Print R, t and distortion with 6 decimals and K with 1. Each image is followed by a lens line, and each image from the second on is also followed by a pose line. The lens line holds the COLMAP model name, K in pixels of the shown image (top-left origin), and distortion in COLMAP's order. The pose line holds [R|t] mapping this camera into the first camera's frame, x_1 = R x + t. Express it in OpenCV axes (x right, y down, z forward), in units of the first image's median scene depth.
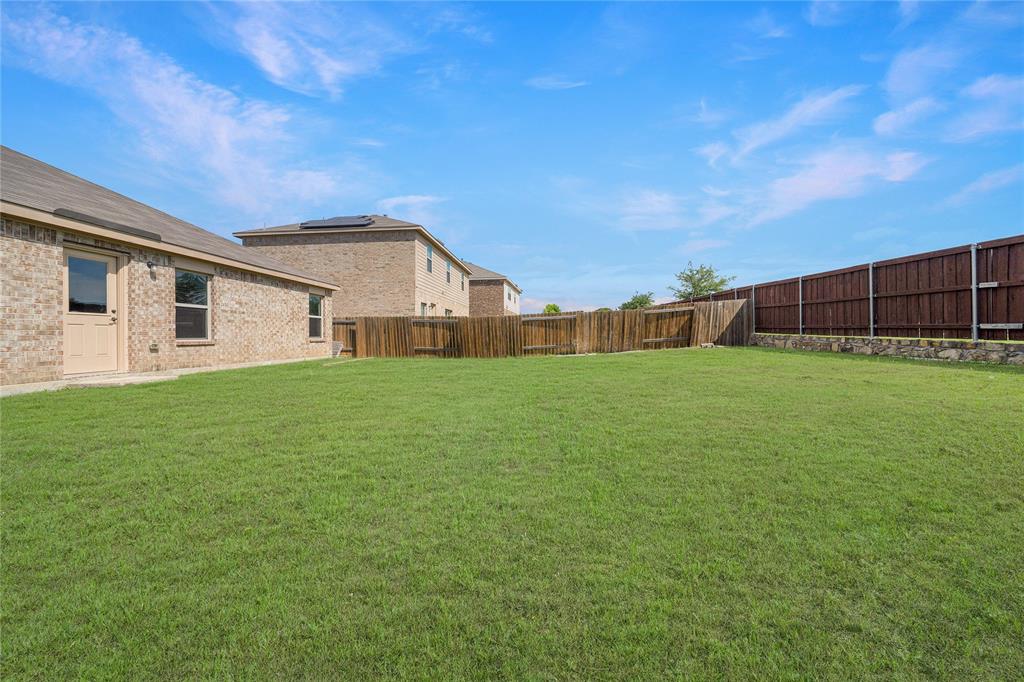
lens RADIAL K [[360.6, 0, 518.5], [0, 360.6, 340.6], [0, 0, 1]] dist [-0.031599, 0.006955]
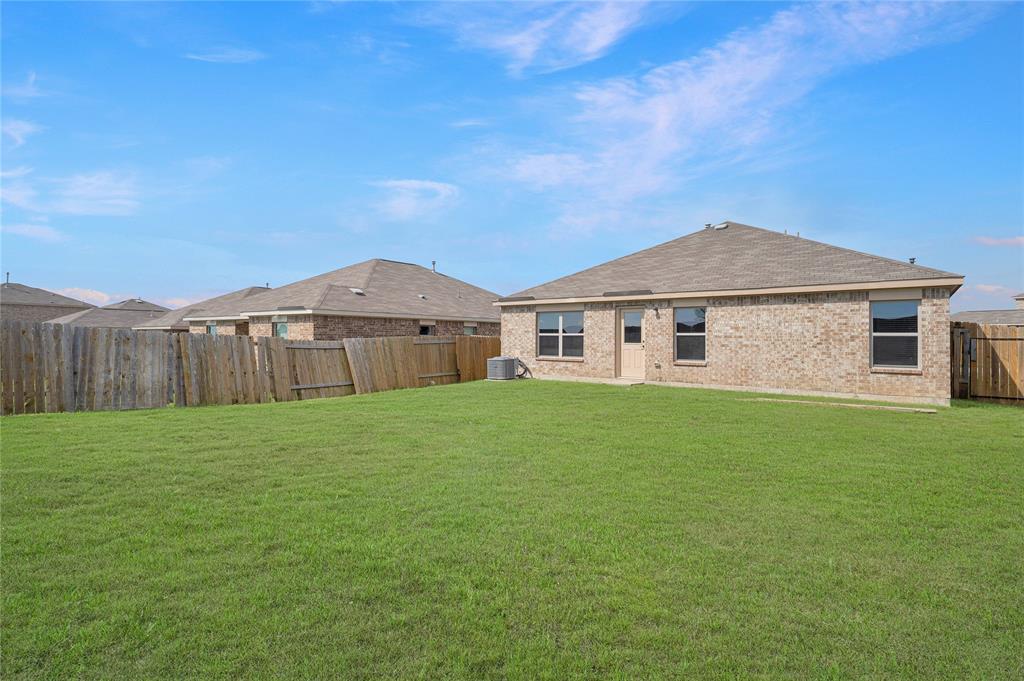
lens RADIAL K [[500.1, 0, 522.4], [0, 500.1, 340.2], [0, 0, 1]] dist [0.002431, 0.000792]
pose [[-0.576761, -0.010068, -0.816851, 0.743383], [-0.022704, 0.999735, 0.003709, -0.058812], [0.816597, 0.020685, -0.576837, 1.289437]]
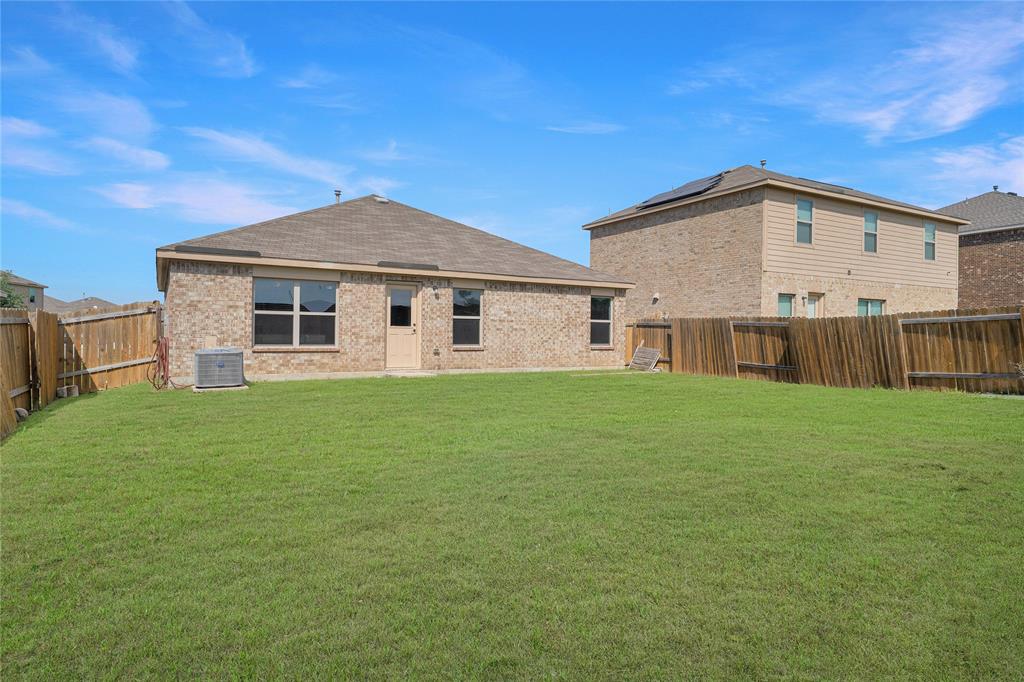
lens RADIAL K [[590.4, 0, 512.0], [0, 590.4, 341.0], [0, 0, 1]] dist [0.000048, -0.000195]
pose [[0.550260, 0.025822, -0.834594, 0.698576], [-0.026952, 0.999550, 0.013156, -0.041072], [0.834558, 0.015254, 0.550708, 0.019378]]
